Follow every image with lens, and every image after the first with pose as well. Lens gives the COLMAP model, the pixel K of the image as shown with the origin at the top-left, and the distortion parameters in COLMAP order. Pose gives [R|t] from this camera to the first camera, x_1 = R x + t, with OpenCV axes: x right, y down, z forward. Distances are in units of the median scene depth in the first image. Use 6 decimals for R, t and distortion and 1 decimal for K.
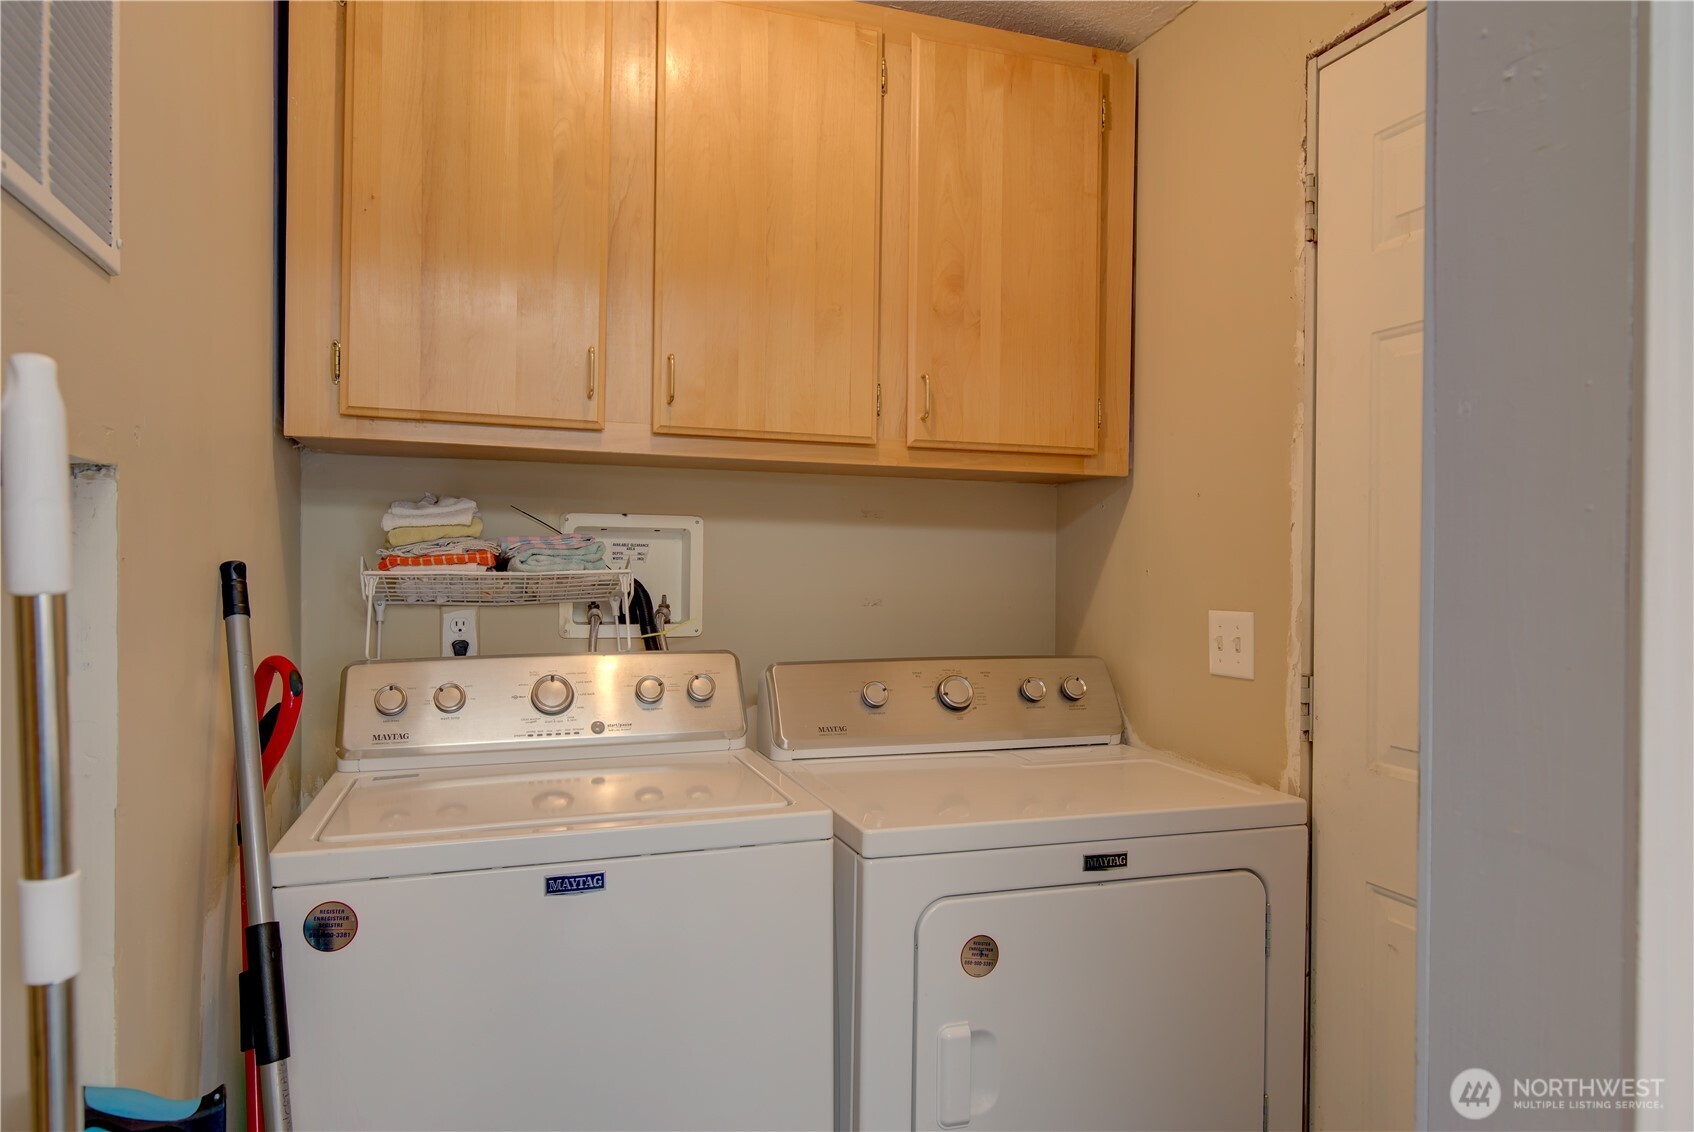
lens RADIAL K [[1076.2, 0, 847.0], [0, 1076.2, 566.0], [0, 0, 1]] dist [0.000083, 0.000340]
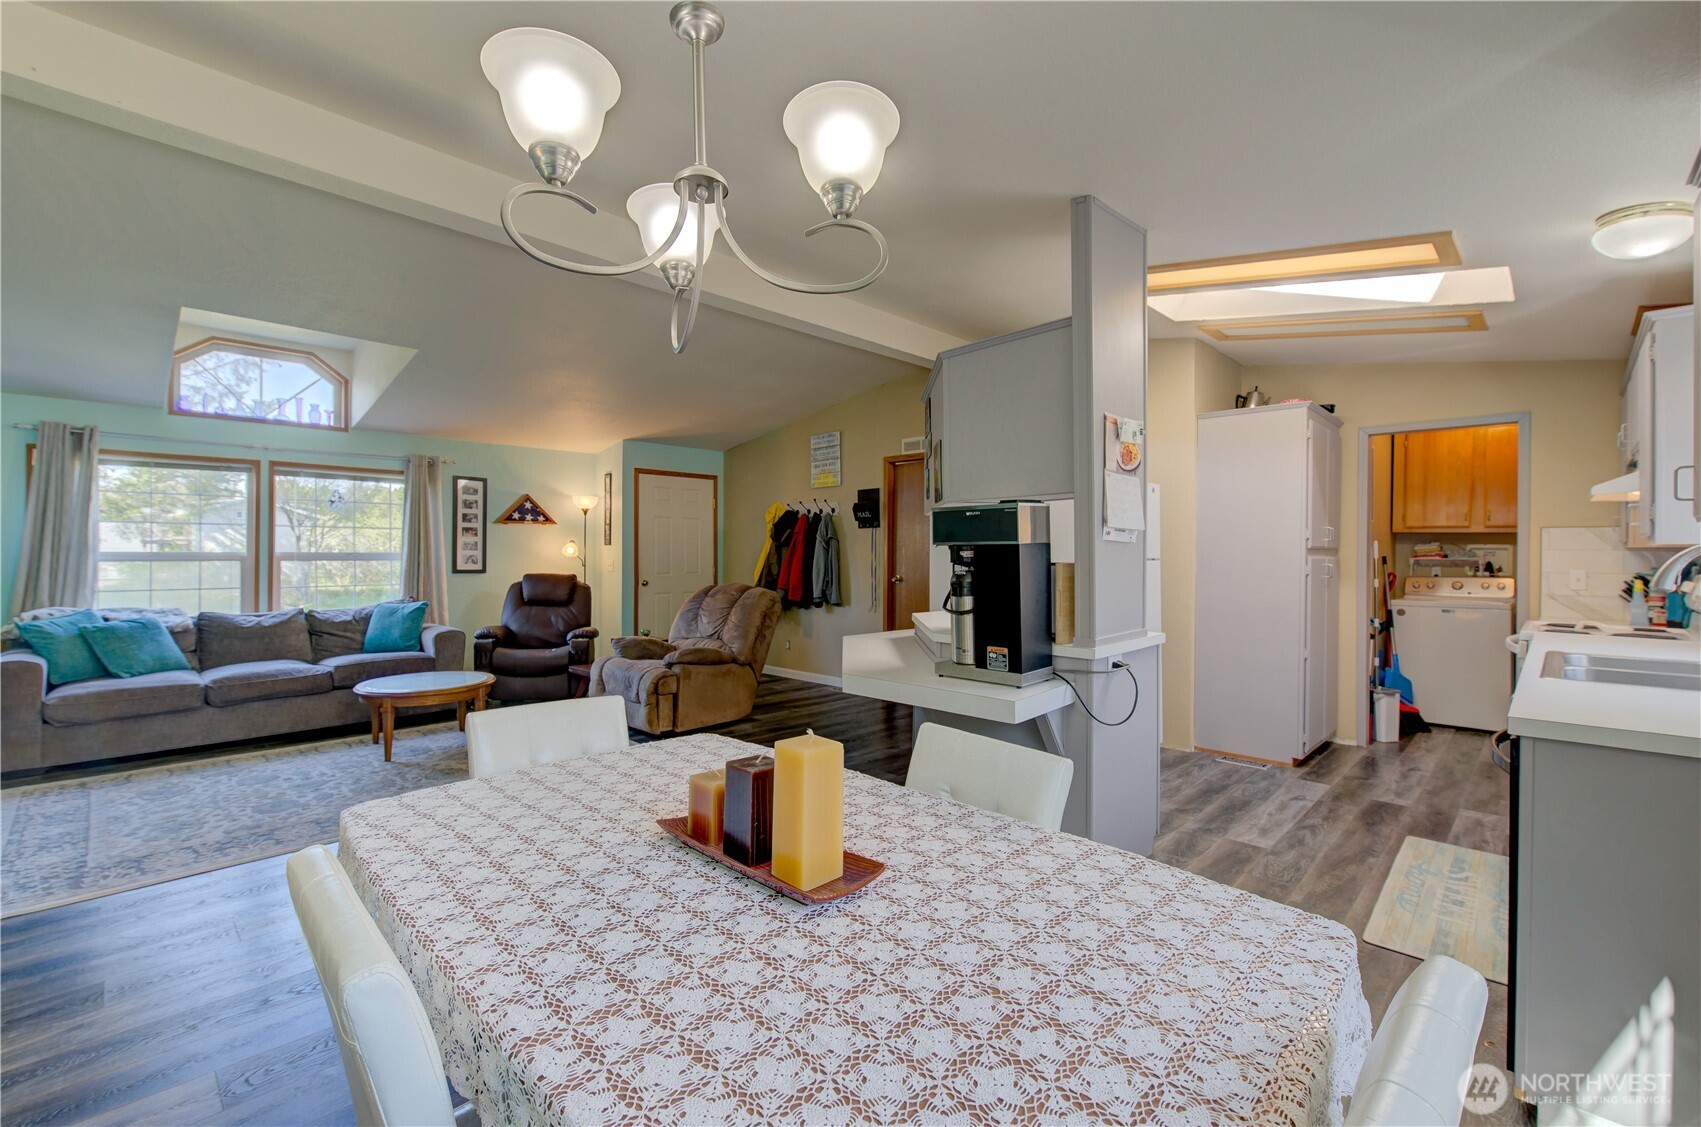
lens RADIAL K [[729.0, 0, 853.8], [0, 729.0, 558.4], [0, 0, 1]] dist [-0.000103, 0.000409]
pose [[0.446462, 0.004325, -0.894792, 1.312614], [-0.004188, 0.999987, 0.002744, 0.006607], [0.894793, 0.002523, 0.446475, -2.596157]]
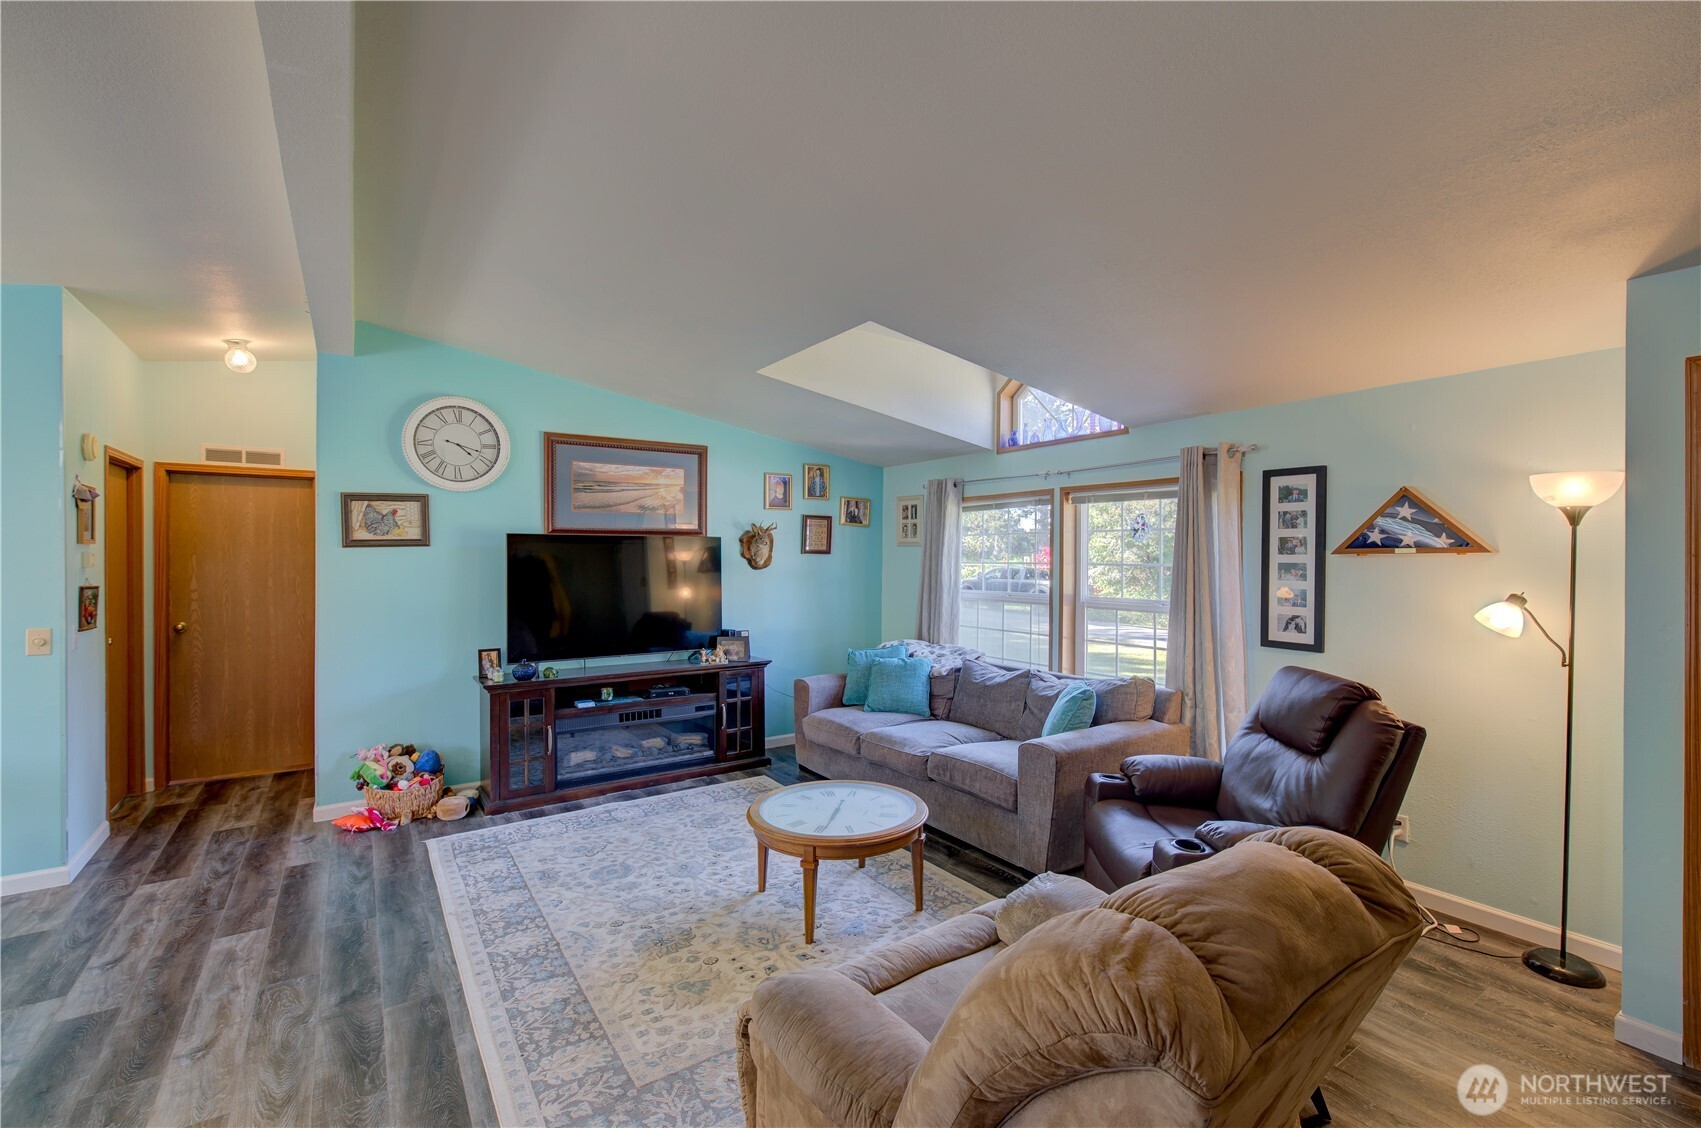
lens RADIAL K [[731.0, 0, 861.4], [0, 731.0, 559.1], [0, 0, 1]] dist [-0.000211, -0.000038]
pose [[-0.963281, -0.001639, -0.268492, -1.149962], [-0.003760, 0.999966, 0.007388, -0.149242], [0.268470, 0.008126, -0.963254, -1.142493]]
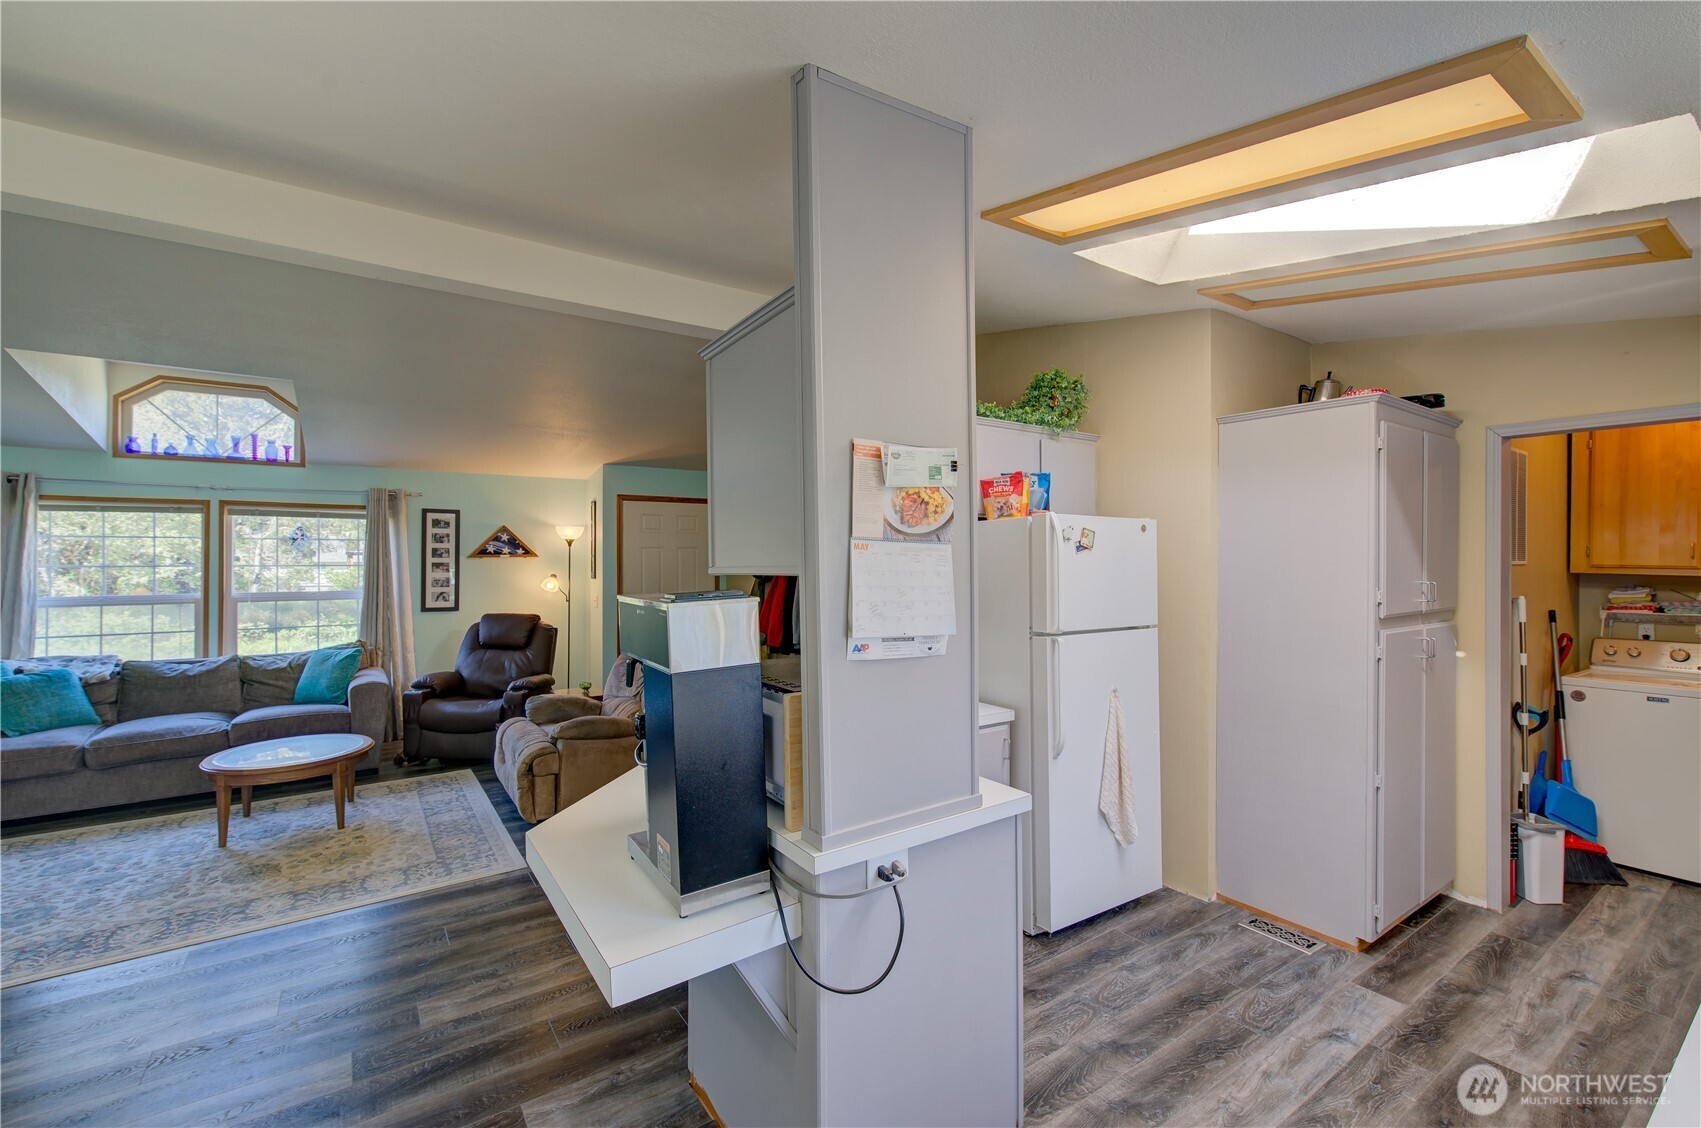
lens RADIAL K [[731.0, 0, 861.4], [0, 731.0, 559.1], [0, 0, 1]] dist [-0.000211, -0.000038]
pose [[0.272340, -0.001672, -0.962200, 1.049982], [-0.001221, 0.999997, -0.002084, -0.140459], [0.962200, 0.001743, 0.272337, -1.728427]]
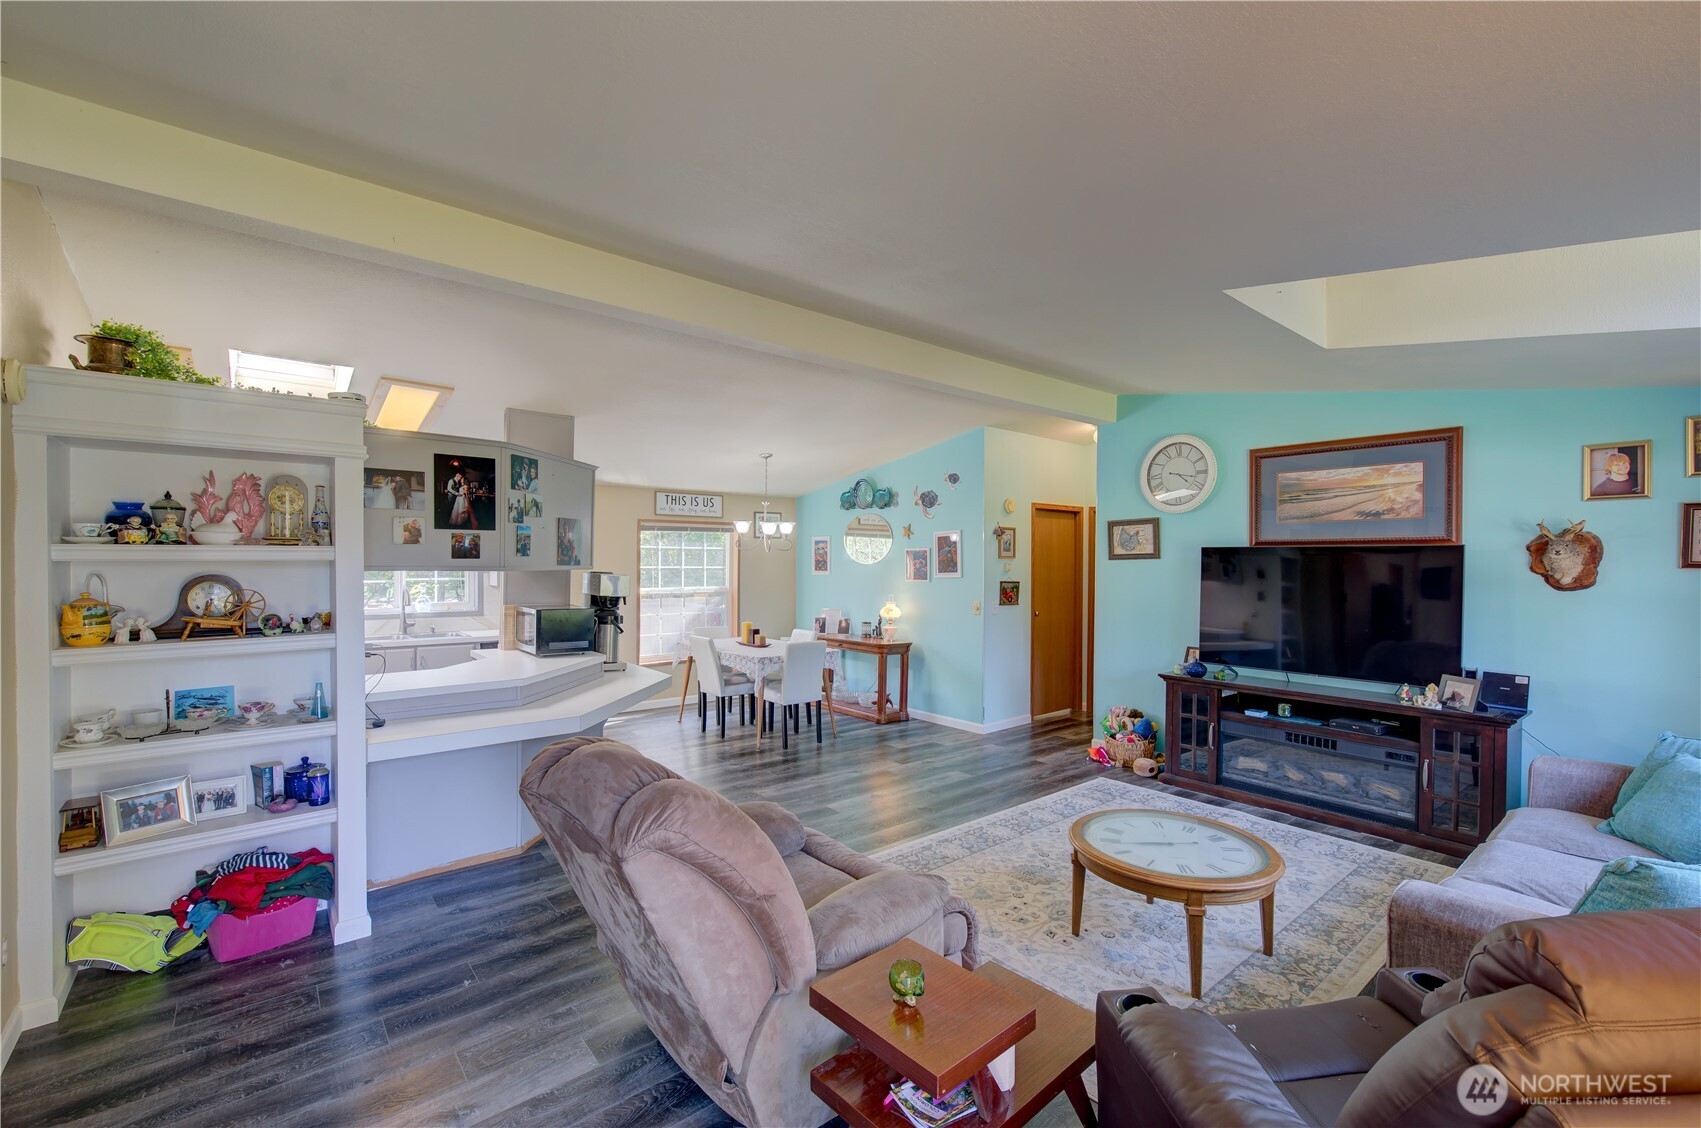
lens RADIAL K [[718.8, 0, 858.5], [0, 718.8, 562.4], [0, 0, 1]] dist [-0.011348, 0.000149]
pose [[-0.353657, -0.006692, 0.935351, -2.740405], [-0.006078, 0.999970, 0.004856, -0.159824], [-0.935355, -0.003968, -0.353687, -1.623043]]
